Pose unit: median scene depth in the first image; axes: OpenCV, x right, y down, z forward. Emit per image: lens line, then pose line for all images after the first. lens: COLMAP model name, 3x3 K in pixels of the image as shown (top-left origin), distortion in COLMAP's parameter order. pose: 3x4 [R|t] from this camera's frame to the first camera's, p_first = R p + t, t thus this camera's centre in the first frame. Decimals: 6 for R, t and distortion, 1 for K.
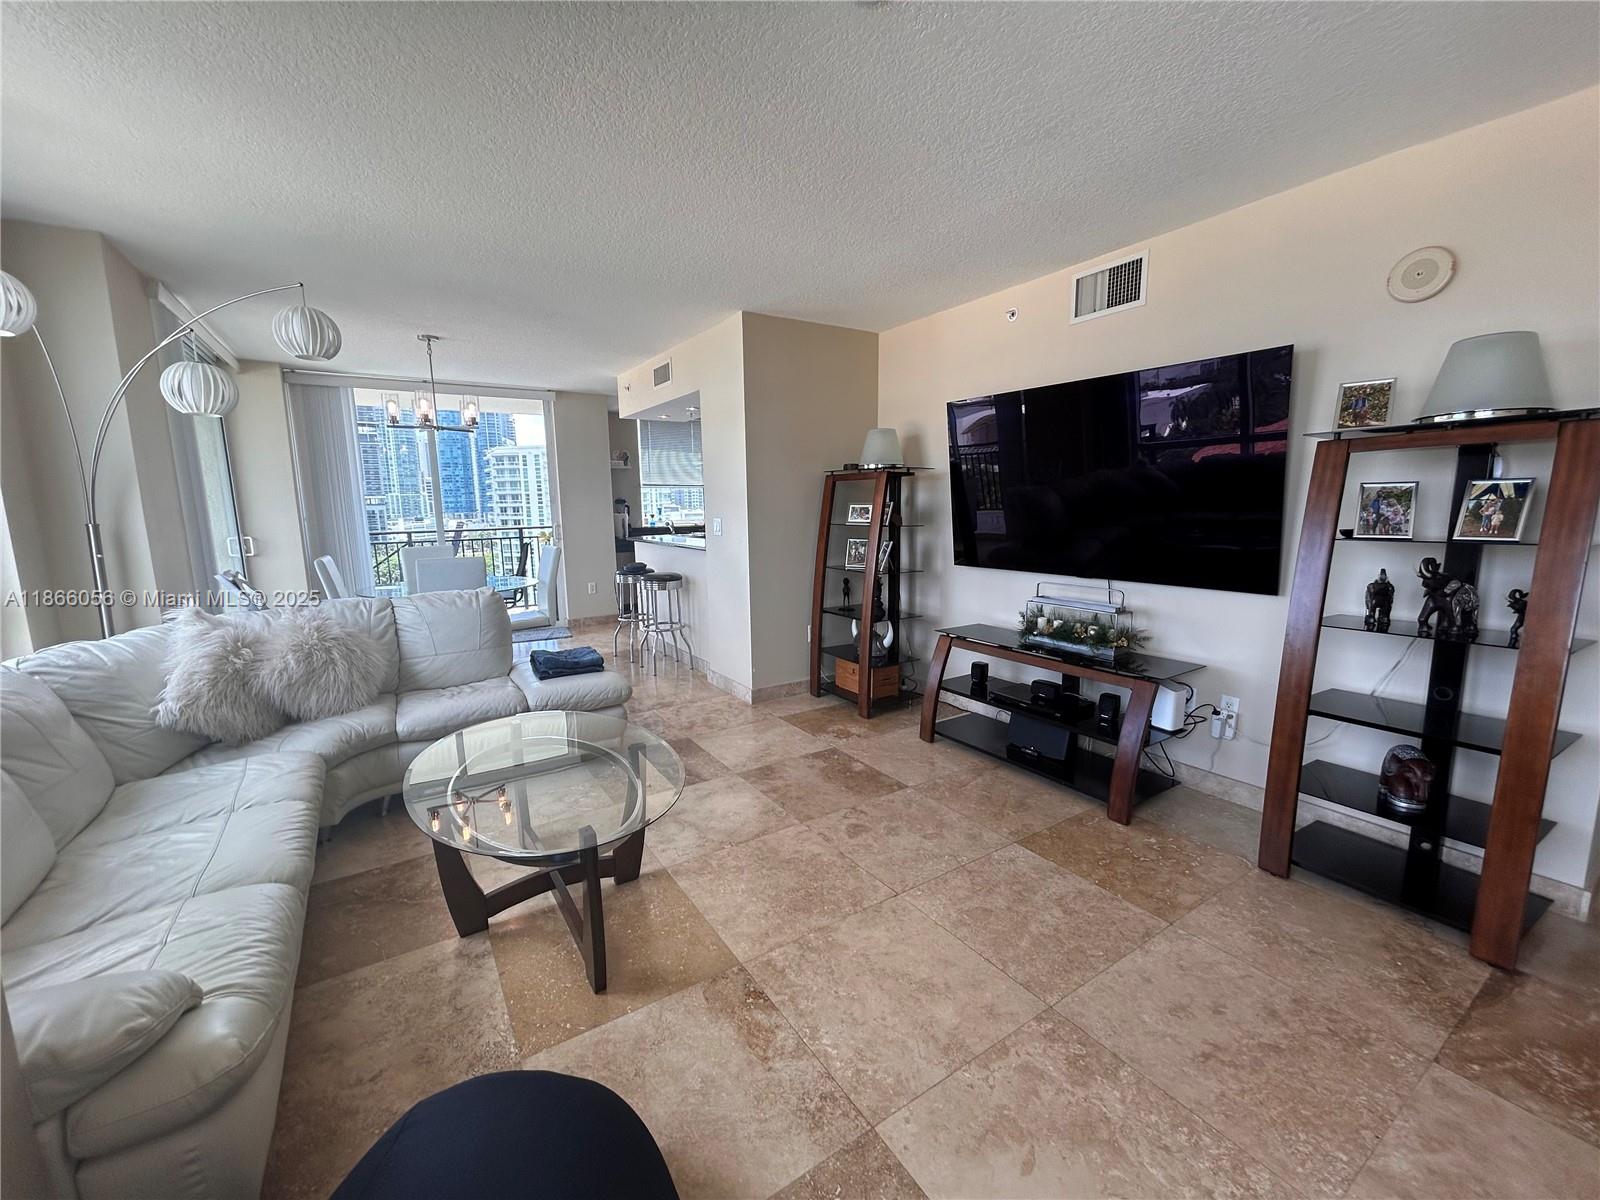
lens RADIAL K [[641.5, 0, 799.2], [0, 641.5, 601.9], [0, 0, 1]] dist [-0.001355, 0.000782]
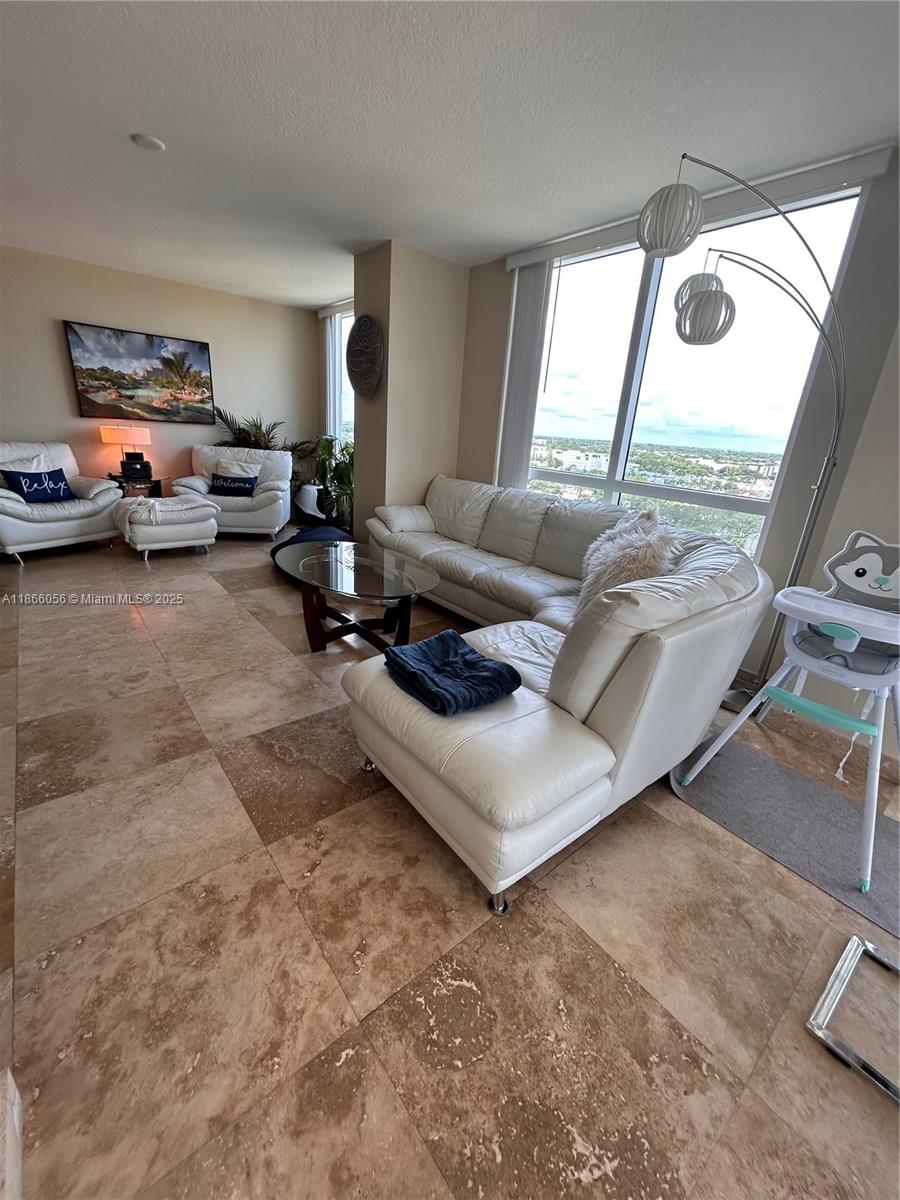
lens RADIAL K [[481.2, 0, 447.5], [0, 481.2, 597.1], [0, 0, 1]] dist [-0.001355, 0.000782]
pose [[-0.992125, -0.010994, -0.124765, -0.391422], [-0.069404, 0.877472, 0.474579, -0.261114], [0.104261, 0.479501, -0.871326, 1.815545]]
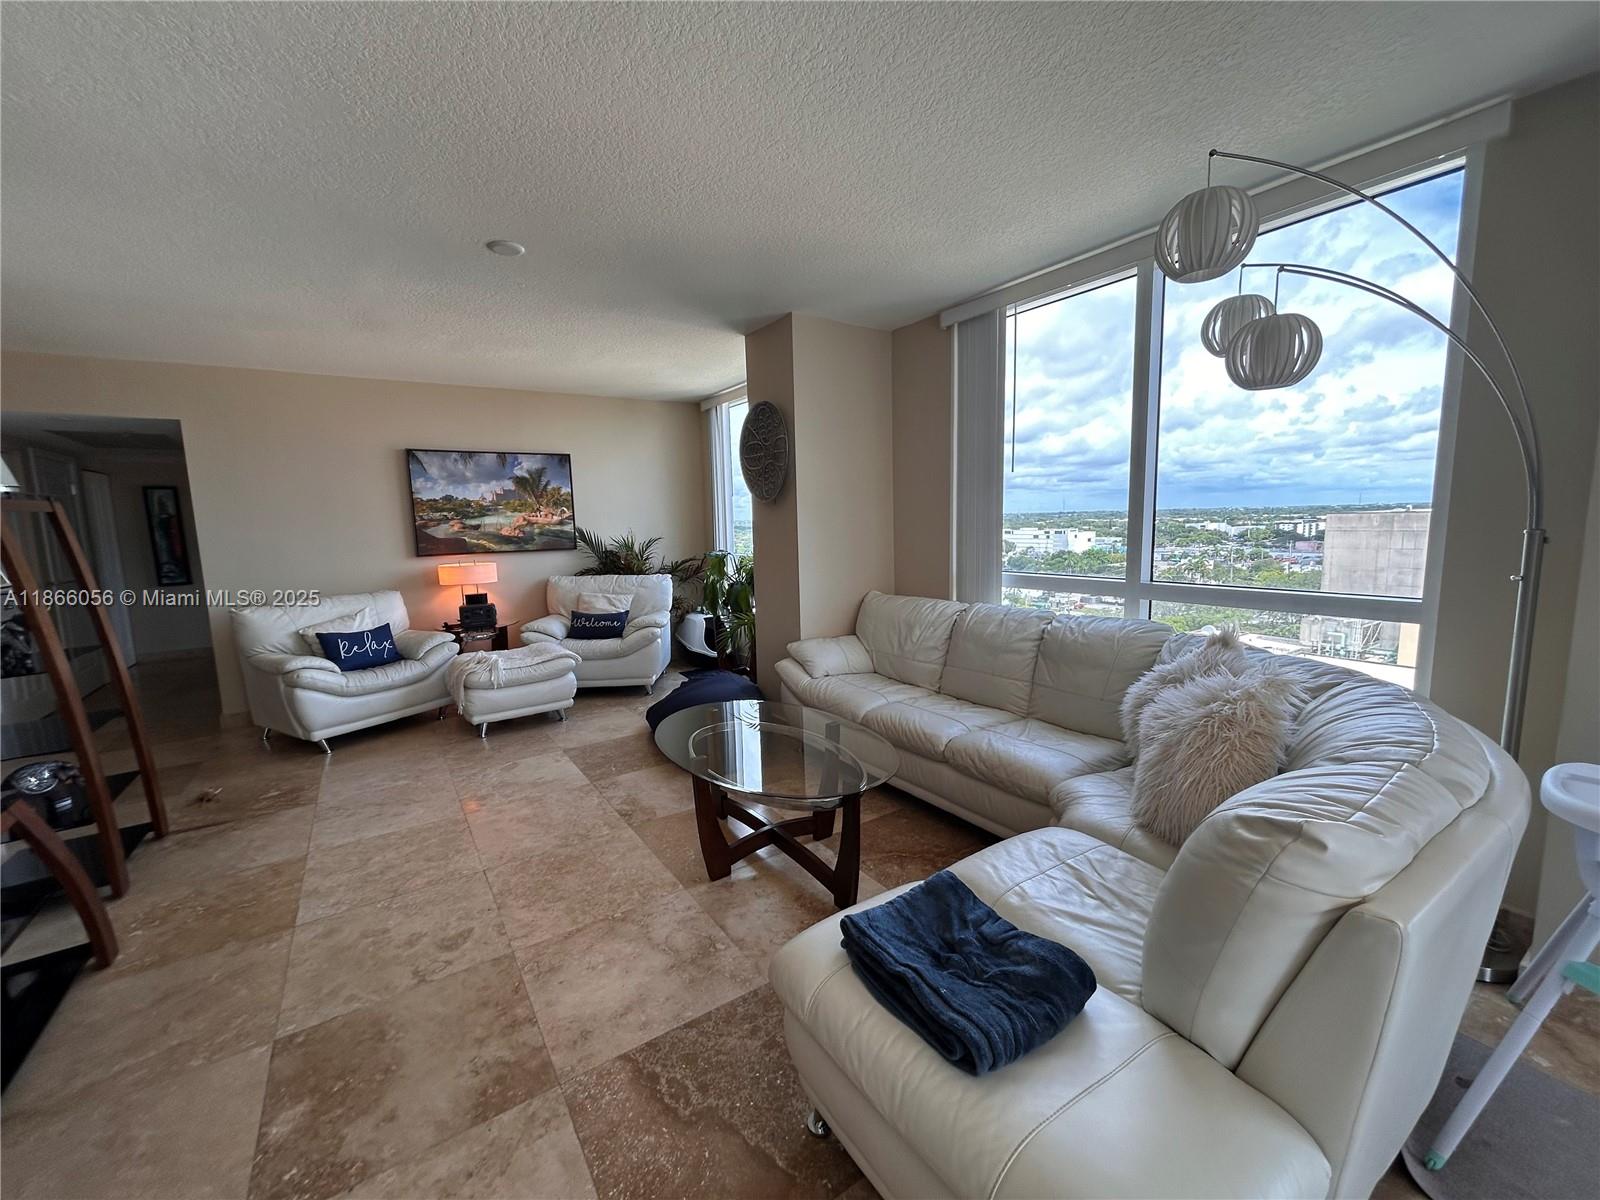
lens RADIAL K [[641.5, 0, 797.5], [0, 641.5, 597.7], [0, 0, 1]] dist [-0.001355, 0.000782]
pose [[-0.998902, 0.044976, -0.013127, -0.359815], [0.039591, 0.960103, 0.276829, -0.274093], [0.025054, 0.276005, -0.960829, 1.695789]]
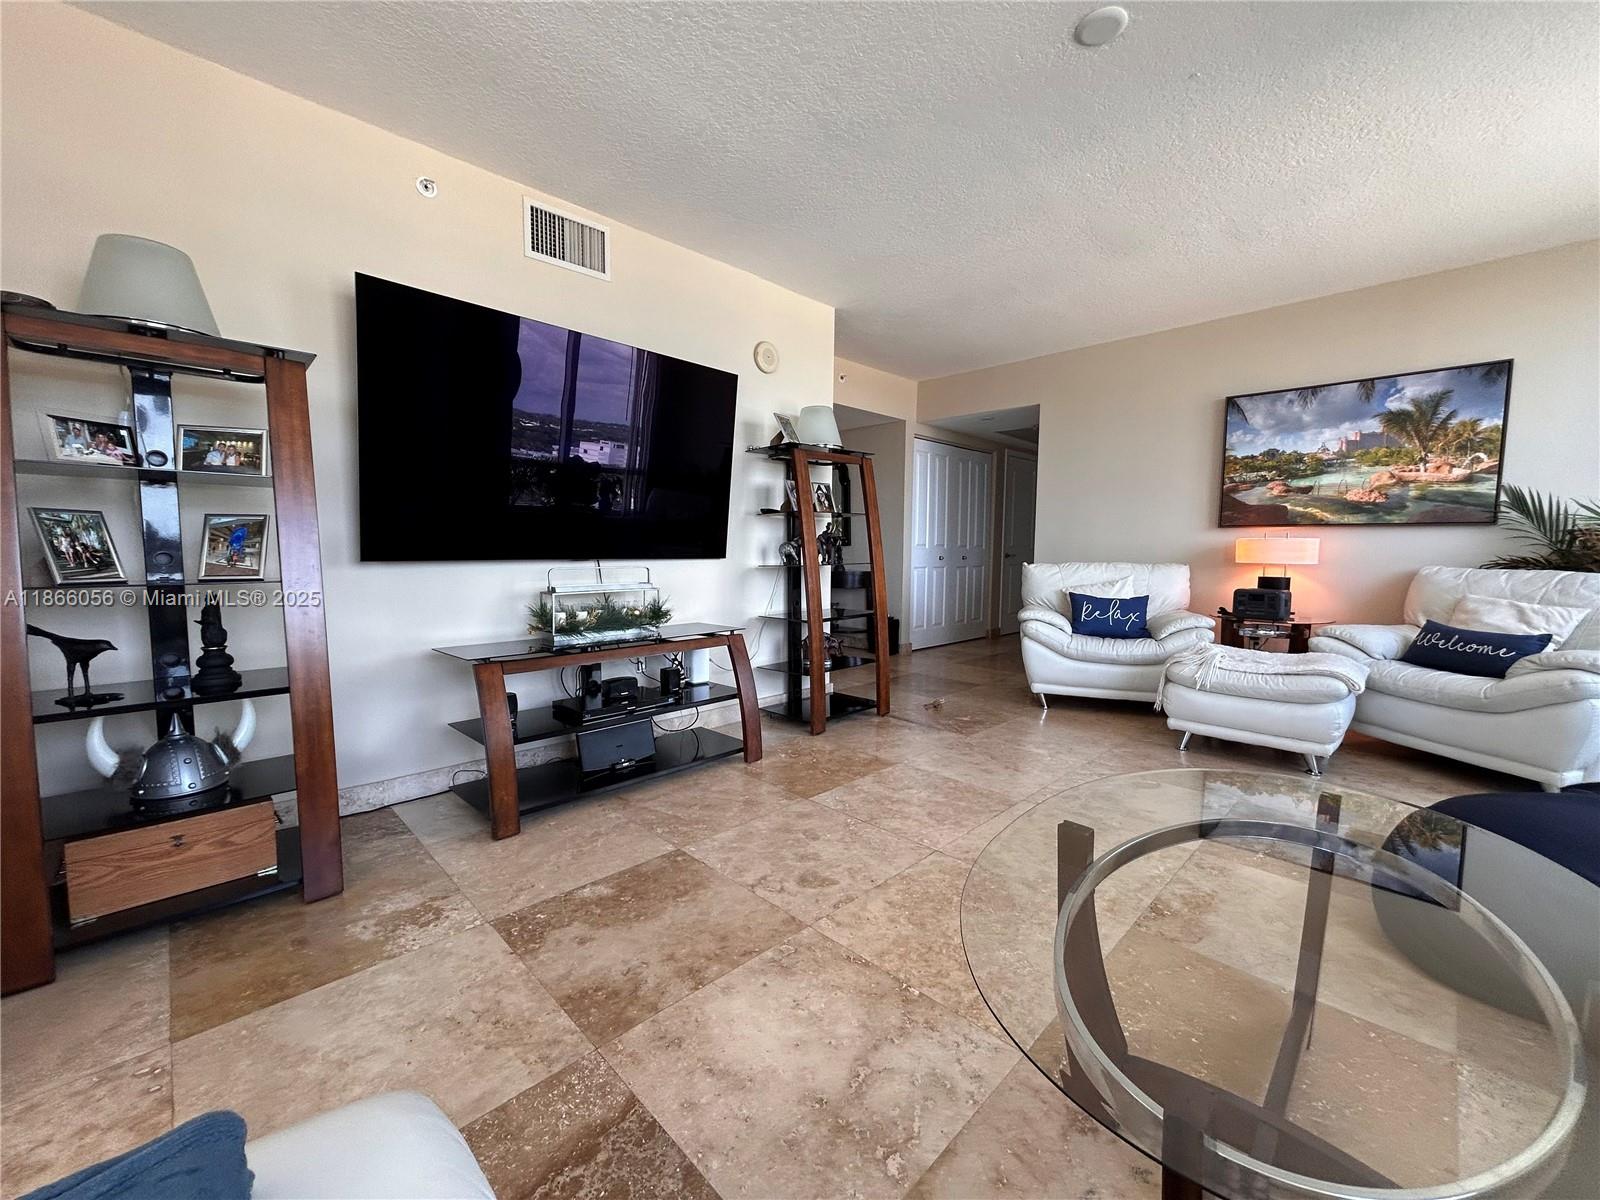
lens RADIAL K [[641.5, 0, 802.6], [0, 641.5, 601.2], [0, 0, 1]] dist [-0.001355, 0.000782]
pose [[-0.208112, -0.068418, 0.975709, -0.608999], [0.147534, 0.983941, 0.100464, -0.033305], [-0.966914, 0.164858, -0.194676, 1.118897]]
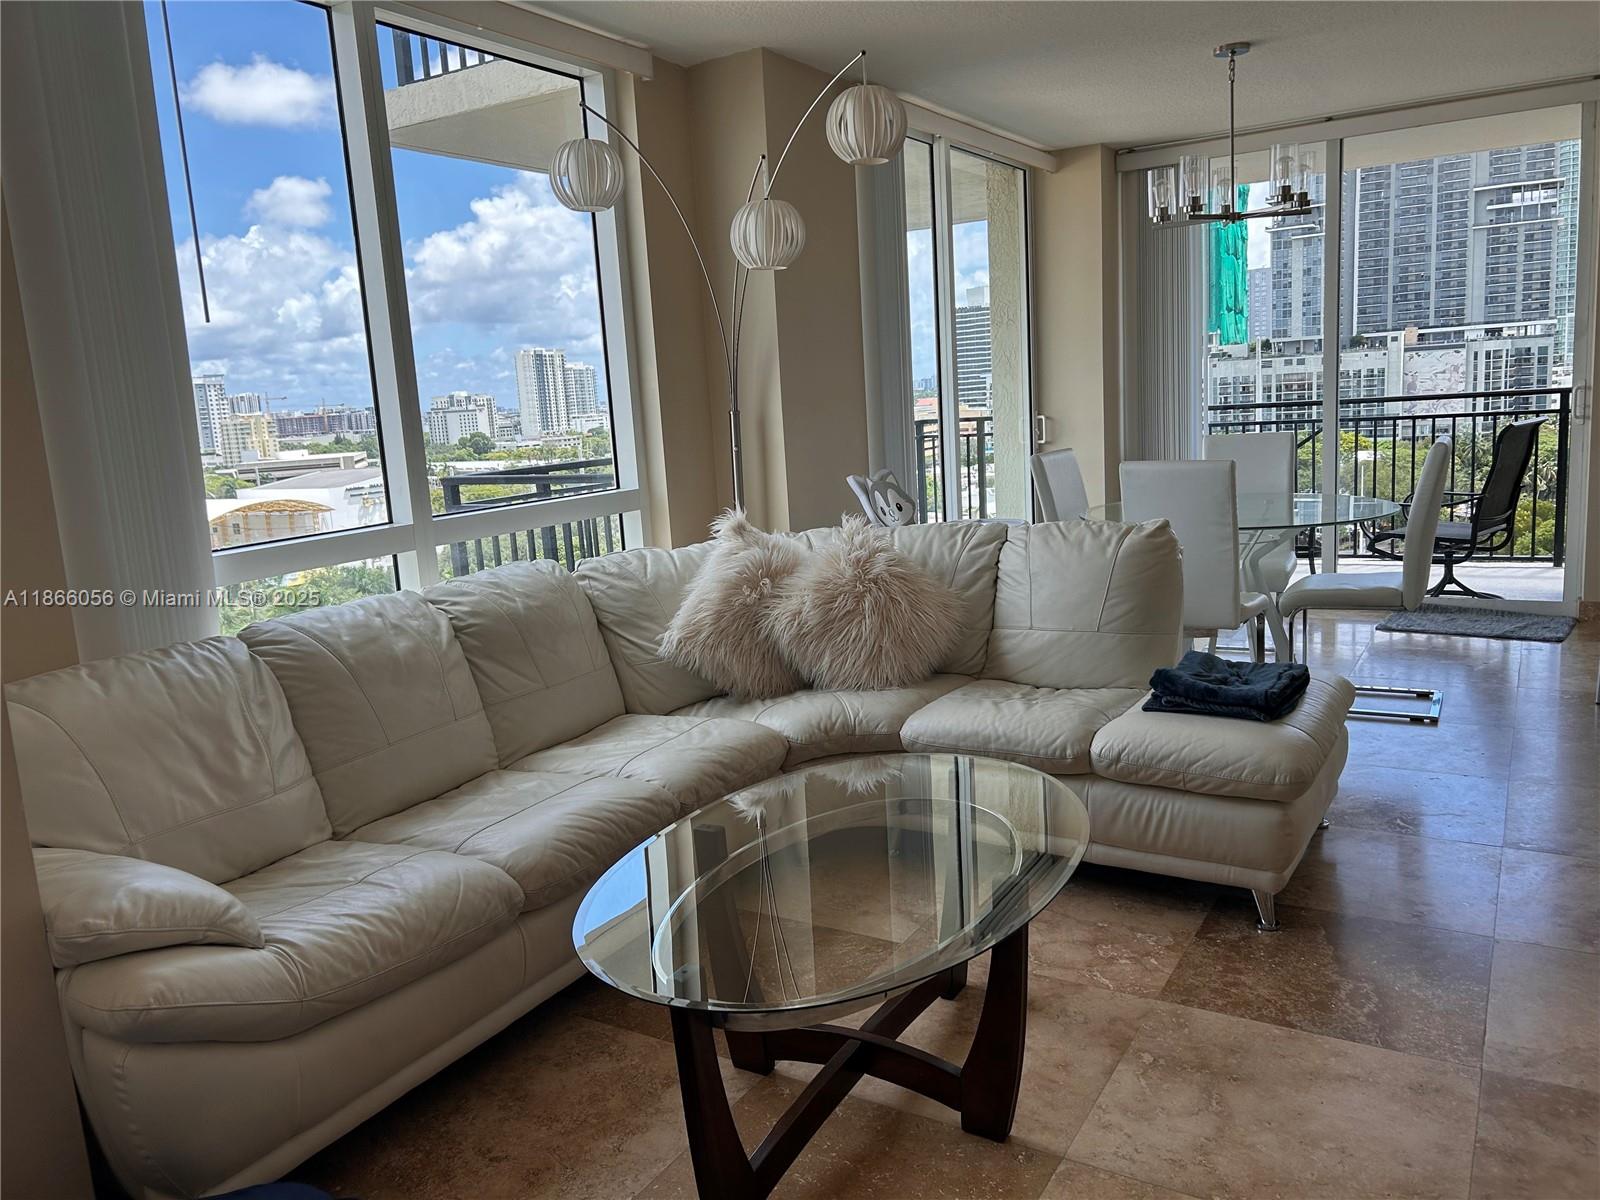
lens RADIAL K [[1205.6, 0, 788.8], [0, 1205.6, 590.5], [0, 0, 1]] dist [0.027308, -0.017114]
pose [[0.431208, 0.134583, -0.892159, 0.401313], [-0.083675, 0.990516, 0.108977, -0.067223], [0.898364, 0.027660, 0.438379, 0.386672]]
